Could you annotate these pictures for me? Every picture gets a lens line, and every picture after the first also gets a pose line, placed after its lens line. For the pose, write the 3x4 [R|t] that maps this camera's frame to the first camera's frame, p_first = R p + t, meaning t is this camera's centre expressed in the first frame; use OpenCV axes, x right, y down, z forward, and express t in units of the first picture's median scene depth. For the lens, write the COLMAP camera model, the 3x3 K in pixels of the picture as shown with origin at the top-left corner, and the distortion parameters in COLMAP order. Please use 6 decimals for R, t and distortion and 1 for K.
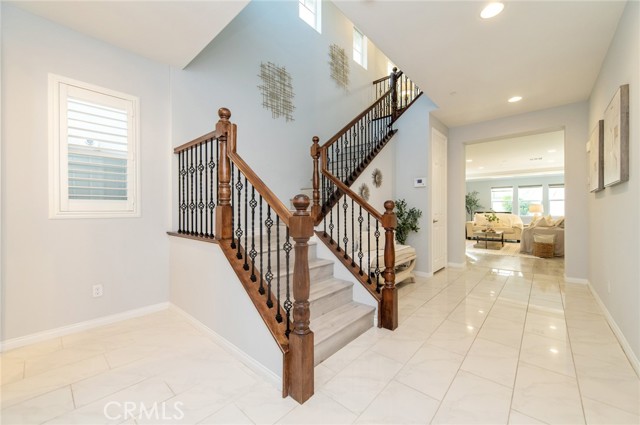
lens RADIAL K [[249.5, 0, 316.3], [0, 249.5, 212.3], [0, 0, 1]] dist [0.009839, -0.002435]
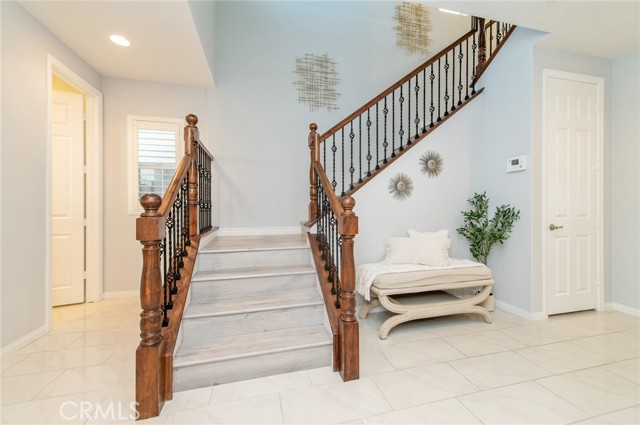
lens RADIAL K [[249.5, 0, 318.4], [0, 249.5, 209.7], [0, 0, 1]] dist [0.009839, -0.002435]
pose [[0.832940, 0.003945, -0.553349, 0.376793], [-0.002977, 0.999992, 0.002649, -0.006264], [0.553355, -0.000559, 0.832945, 0.223371]]
